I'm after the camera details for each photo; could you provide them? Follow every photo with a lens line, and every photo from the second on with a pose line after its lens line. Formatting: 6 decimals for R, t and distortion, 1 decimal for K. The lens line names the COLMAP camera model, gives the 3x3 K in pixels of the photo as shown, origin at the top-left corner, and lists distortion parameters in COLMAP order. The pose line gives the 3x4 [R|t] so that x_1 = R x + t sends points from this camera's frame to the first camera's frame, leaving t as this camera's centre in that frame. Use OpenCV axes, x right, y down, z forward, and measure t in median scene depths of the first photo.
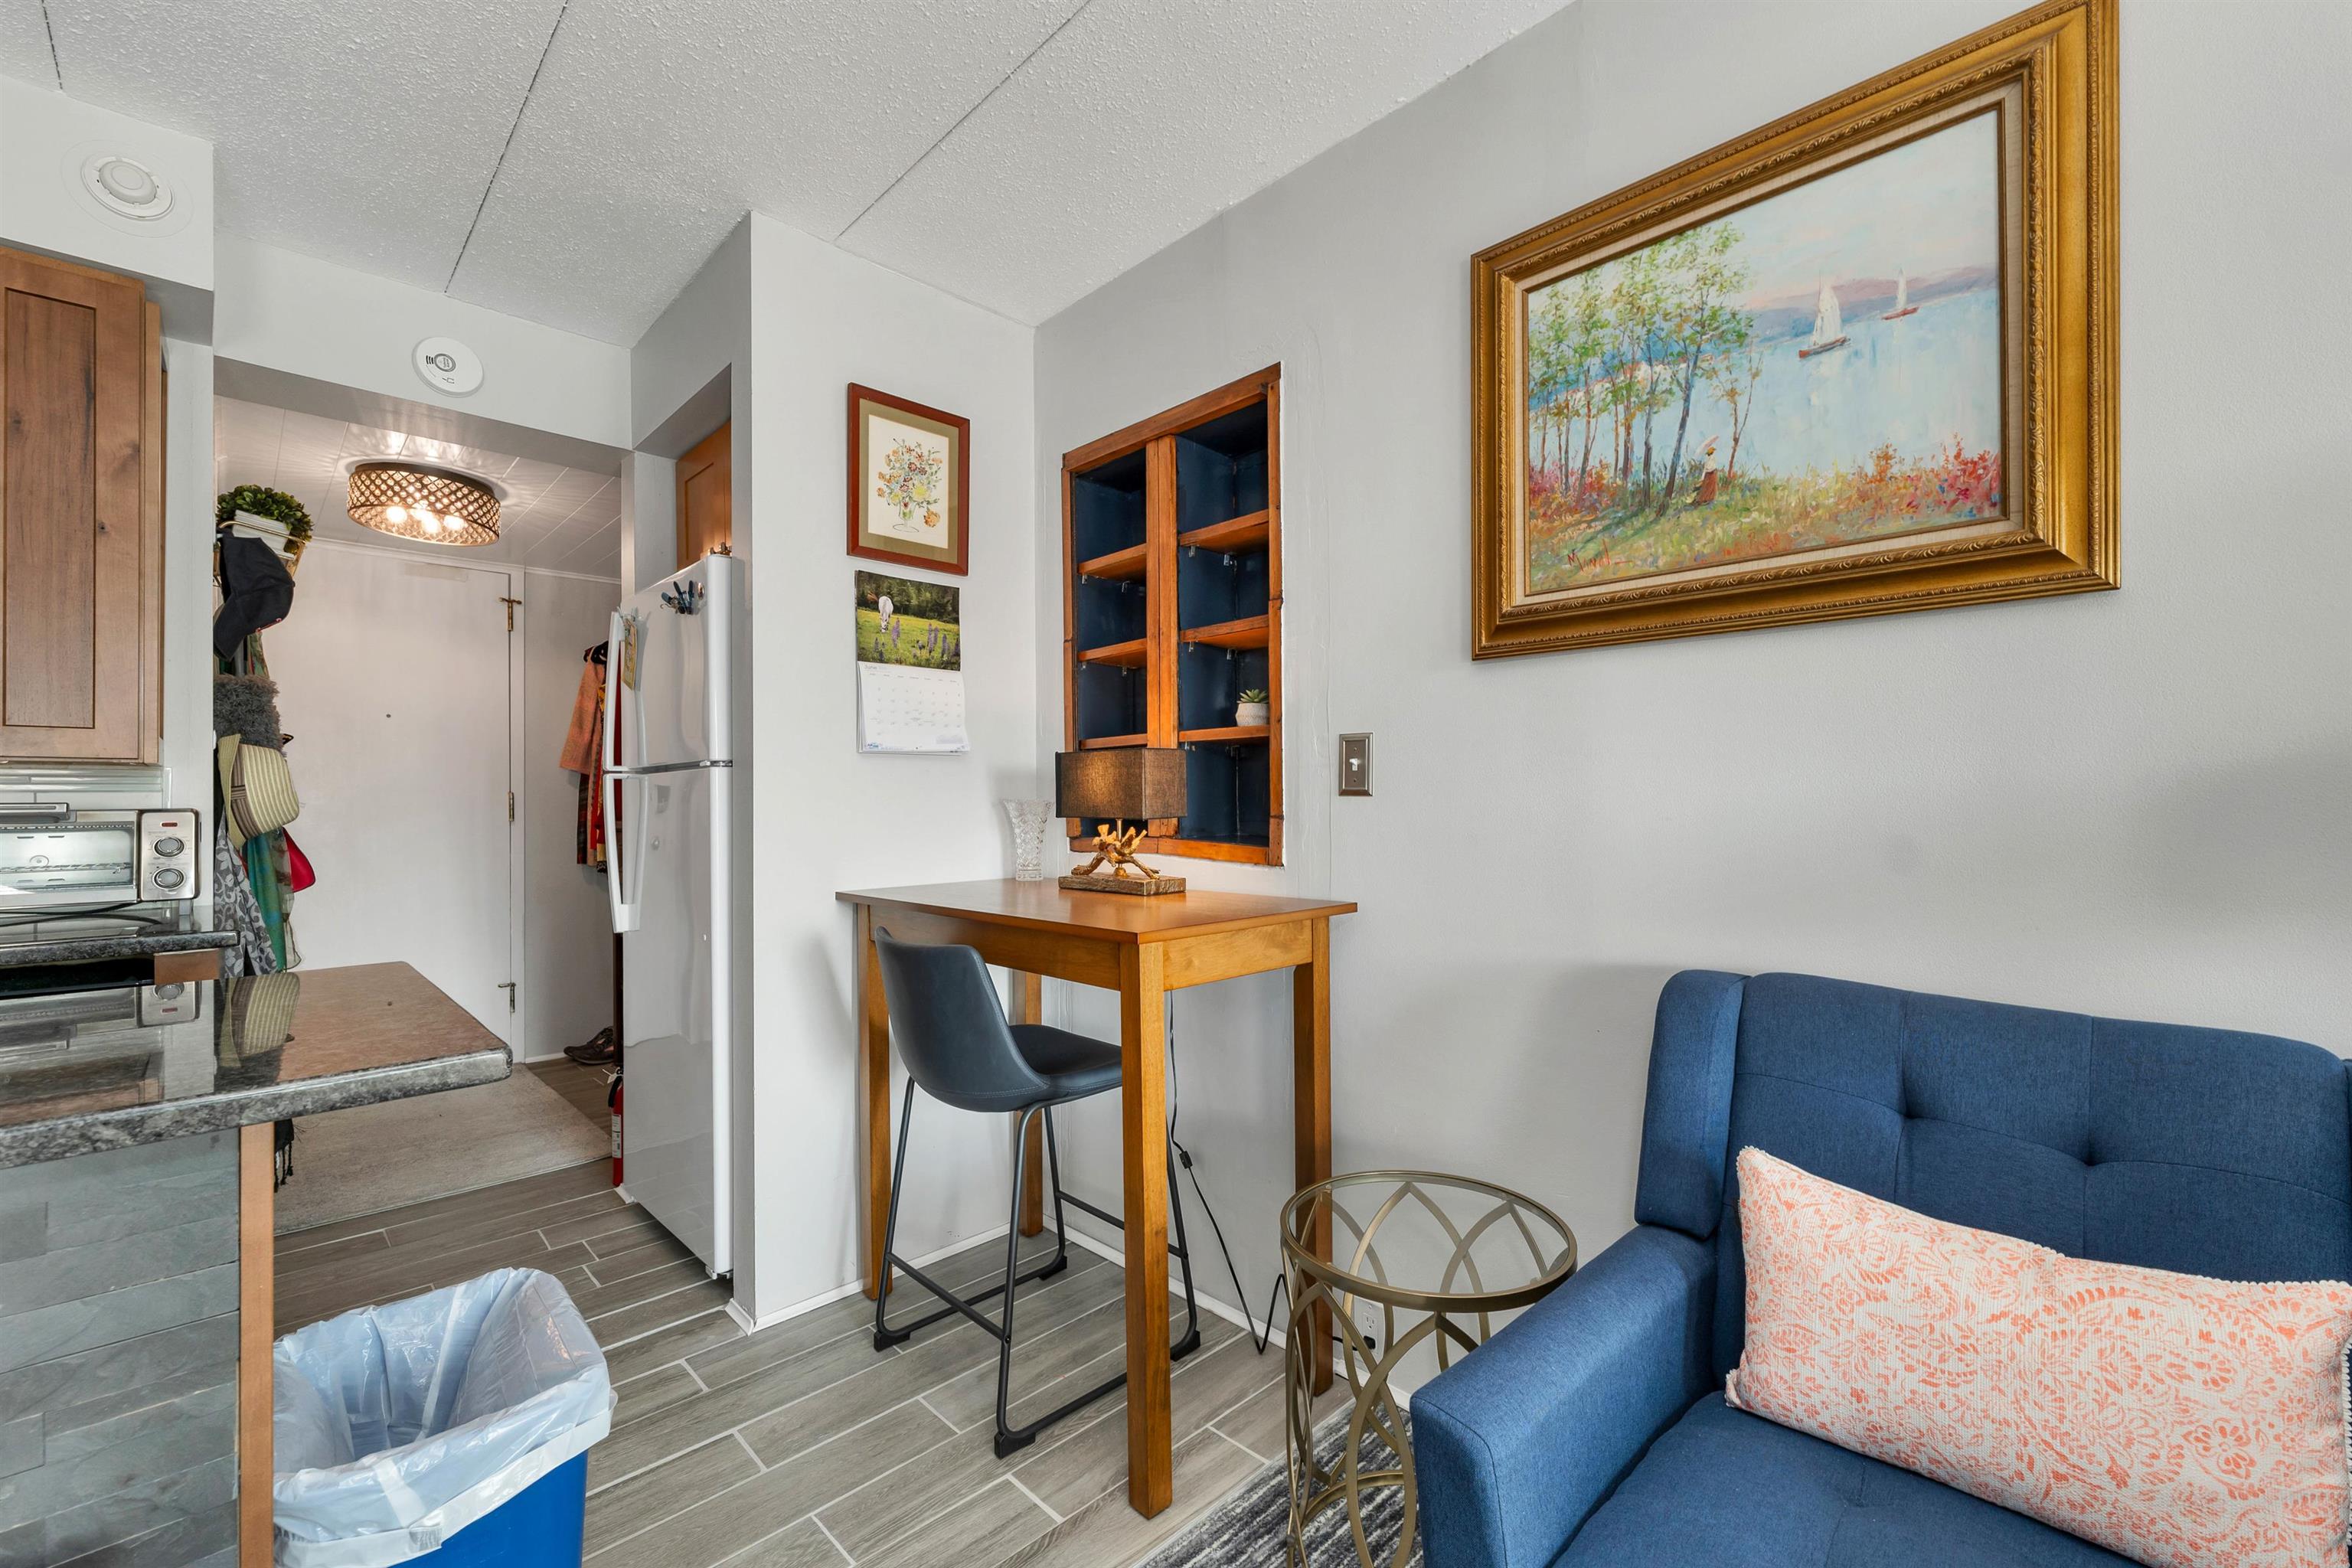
lens RADIAL K [[991.3, 0, 1169.0], [0, 991.3, 784.6], [0, 0, 1]] dist [0.001058, -0.000273]
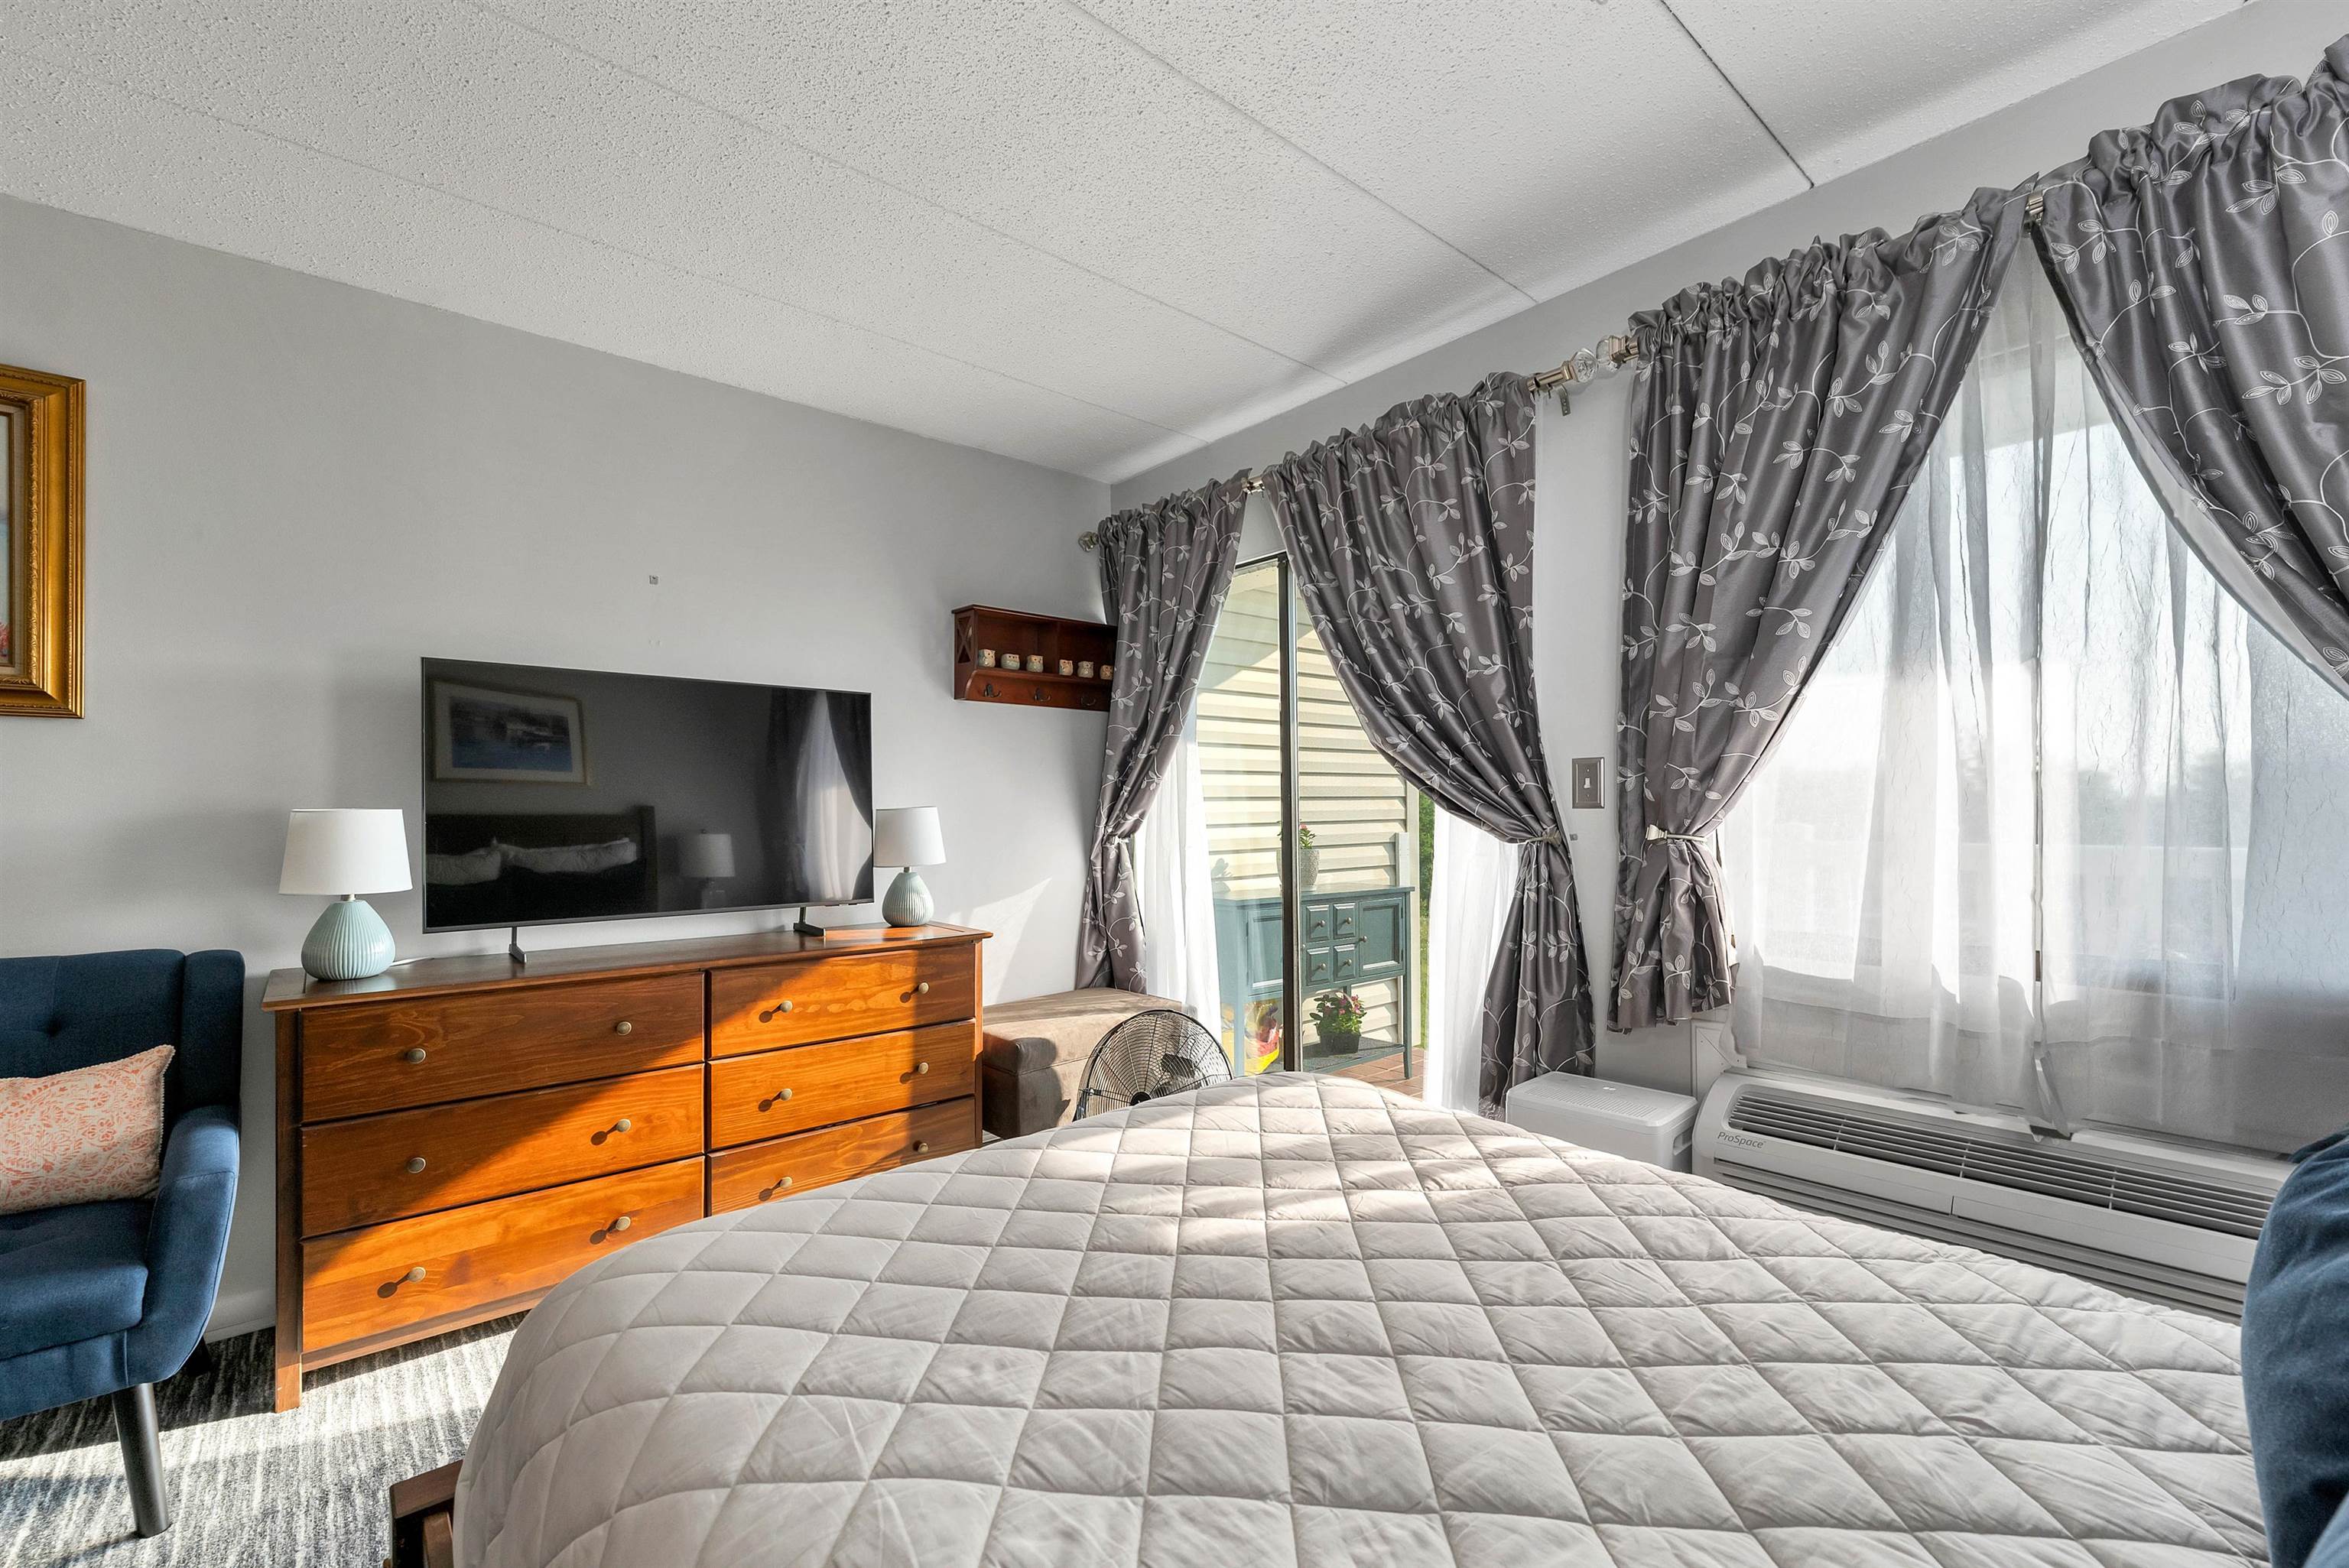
lens RADIAL K [[989.9, 0, 1160.6], [0, 989.9, 788.2], [0, 0, 1]] dist [0.001058, -0.000273]
pose [[0.073192, 0.016446, 0.997182, -0.662889], [0.001853, 0.999860, -0.016627, -0.031605], [-0.997316, 0.003064, 0.073152, -1.033076]]
